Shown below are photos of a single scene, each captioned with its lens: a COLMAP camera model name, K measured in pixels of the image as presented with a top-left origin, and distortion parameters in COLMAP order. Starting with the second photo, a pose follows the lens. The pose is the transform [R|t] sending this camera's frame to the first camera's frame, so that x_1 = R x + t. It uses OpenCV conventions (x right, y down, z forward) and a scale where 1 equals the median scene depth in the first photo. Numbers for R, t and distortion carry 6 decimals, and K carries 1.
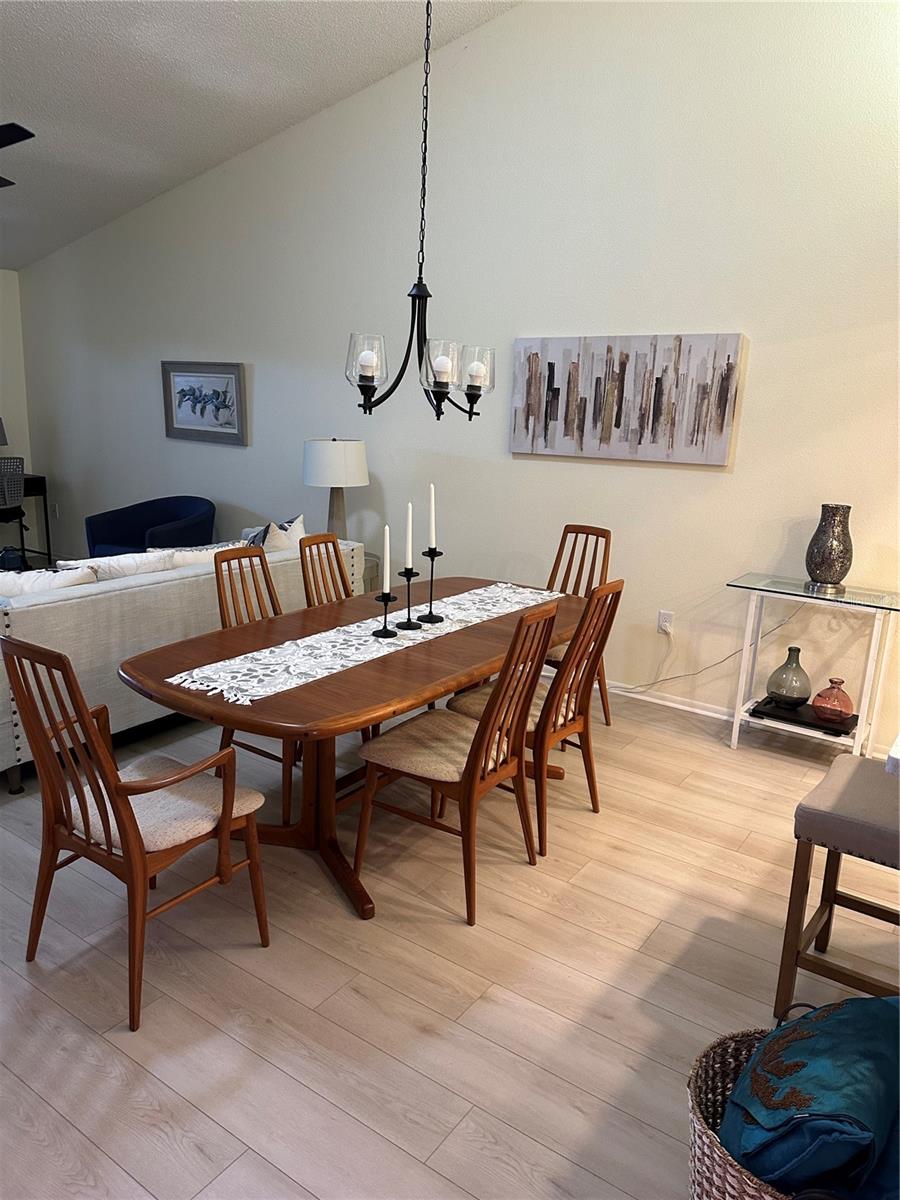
lens RADIAL K [[839.8, 0, 423.1], [0, 839.8, 599.4], [0, 0, 1]] dist [0.155491, -0.253081]
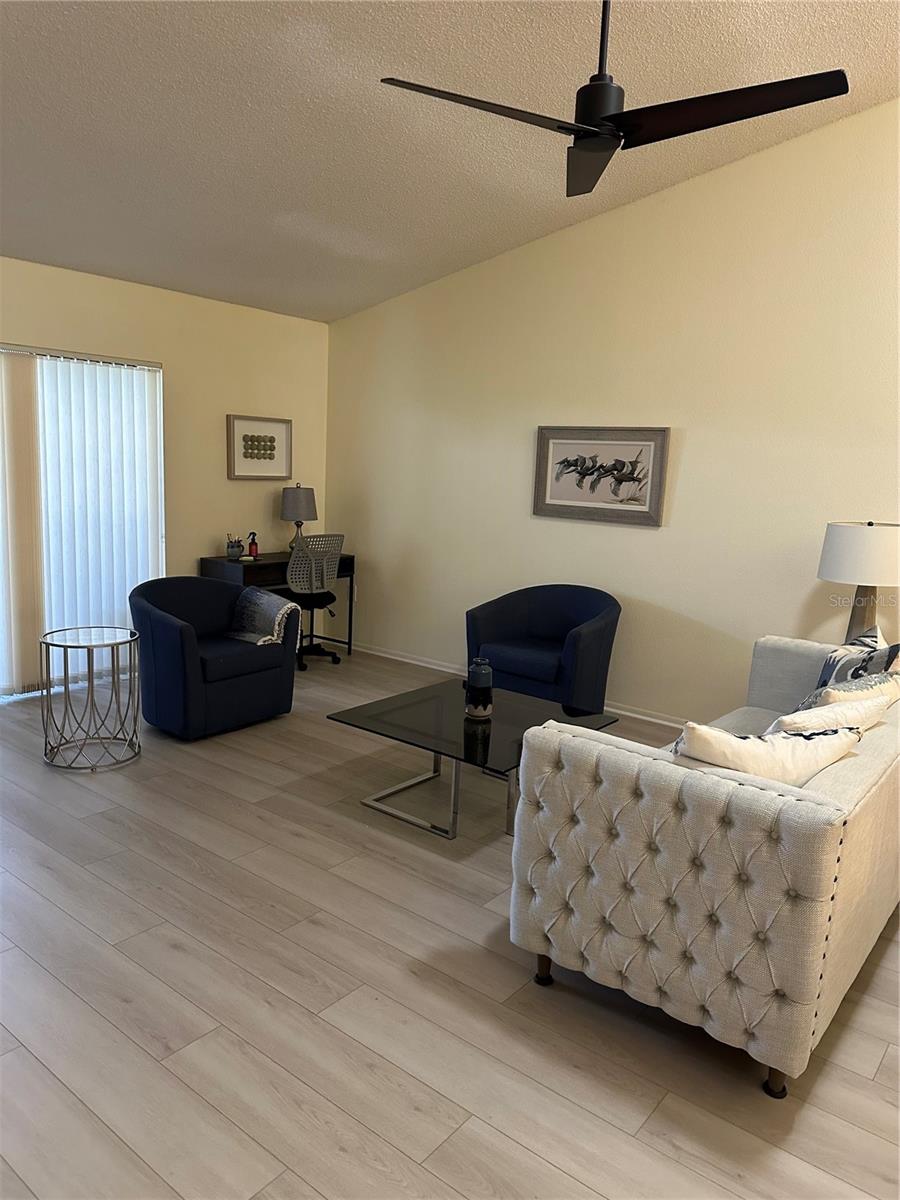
lens RADIAL K [[845.8, 0, 421.9], [0, 845.8, 598.9], [0, 0, 1]] dist [0.027875, -0.002473]
pose [[0.997343, 0.019864, -0.070081, -0.529994], [-0.024989, 0.997017, -0.073030, -0.064666], [0.068421, 0.074587, 0.994864, 0.248968]]
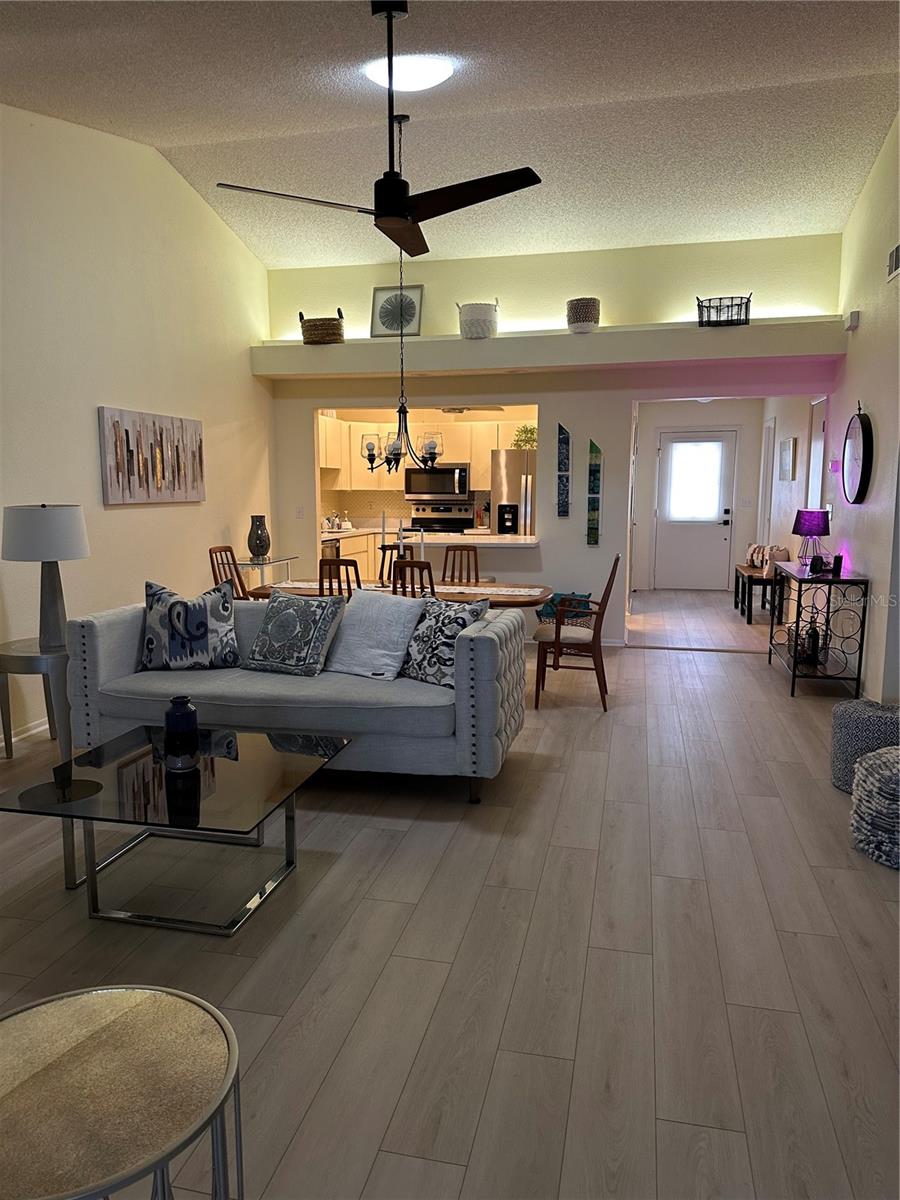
lens RADIAL K [[832.9, 0, 434.6], [0, 832.9, 618.5], [0, 0, 1]] dist [0.123384, -0.239252]
pose [[-0.379613, -0.180008, 0.907464, -1.220875], [0.196242, 0.942899, 0.269129, -0.272692], [-0.904092, 0.280248, -0.322612, 1.111492]]
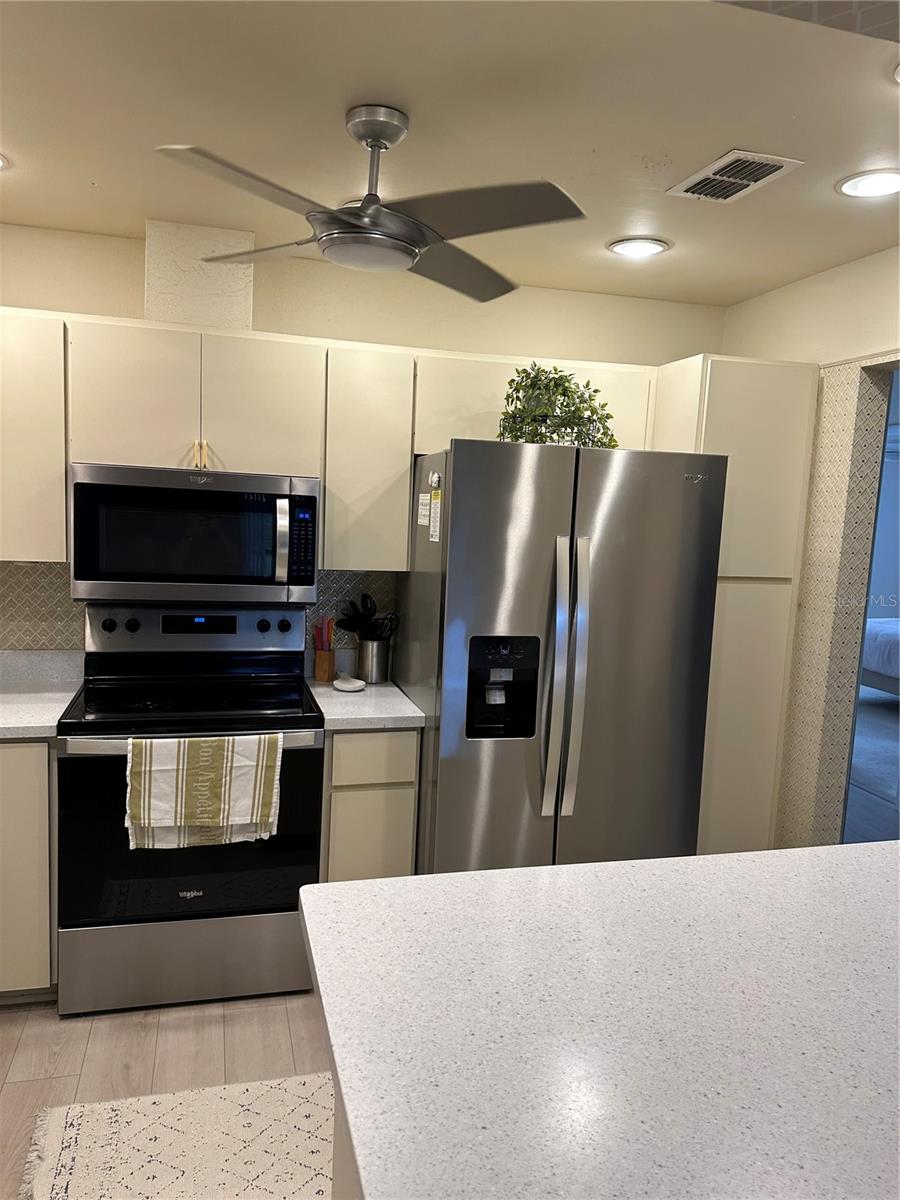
lens RADIAL K [[832.9, 0, 434.6], [0, 832.9, 618.5], [0, 0, 1]] dist [0.123384, -0.239252]
pose [[-0.773392, -0.150169, 0.615885, 0.330886], [0.073764, 0.943620, 0.322708, -0.147564], [-0.629622, 0.295010, -0.718711, 0.644039]]
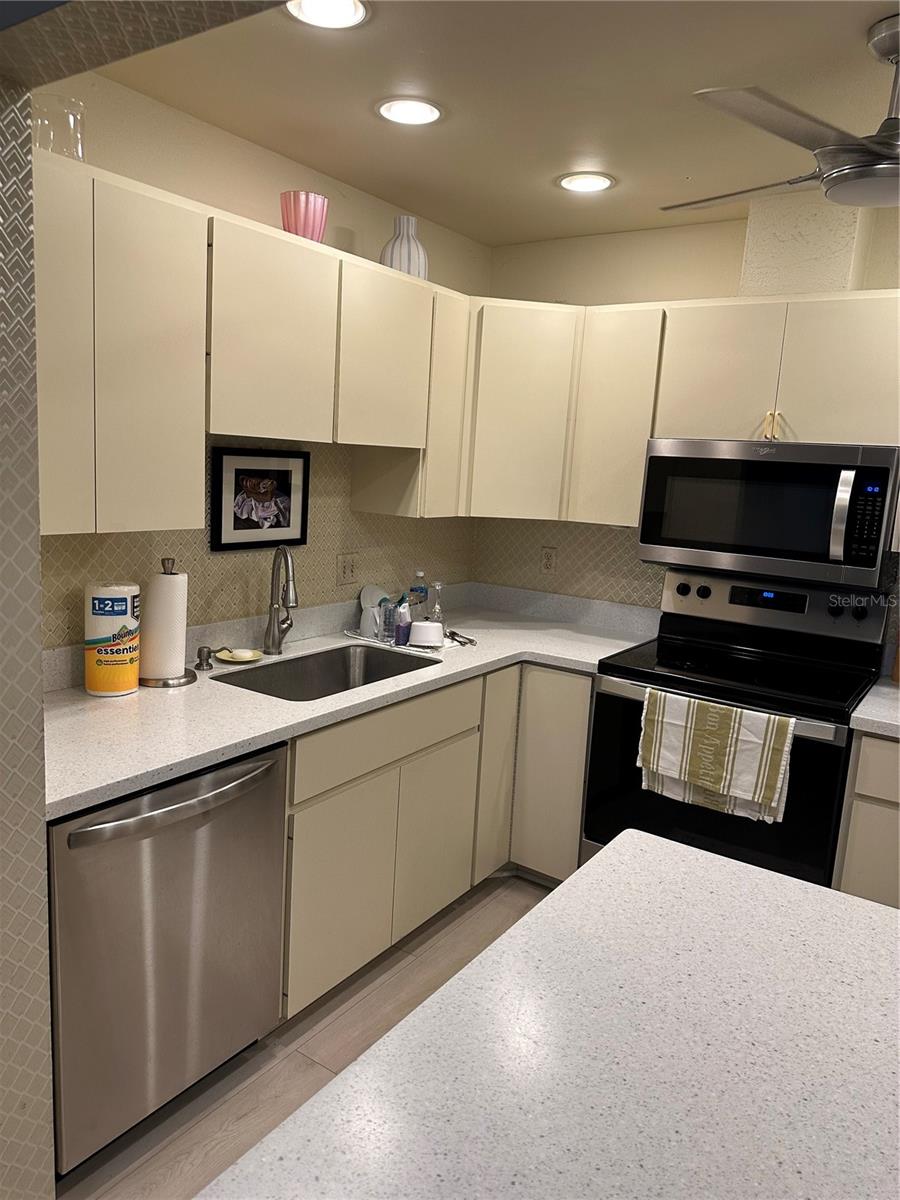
lens RADIAL K [[832.9, 0, 434.6], [0, 832.9, 618.5], [0, 0, 1]] dist [0.123384, -0.239252]
pose [[-0.003722, -0.225628, 0.974206, 0.233520], [0.175500, 0.958945, 0.222764, -0.119603], [-0.984472, 0.171802, 0.036028, 0.515104]]
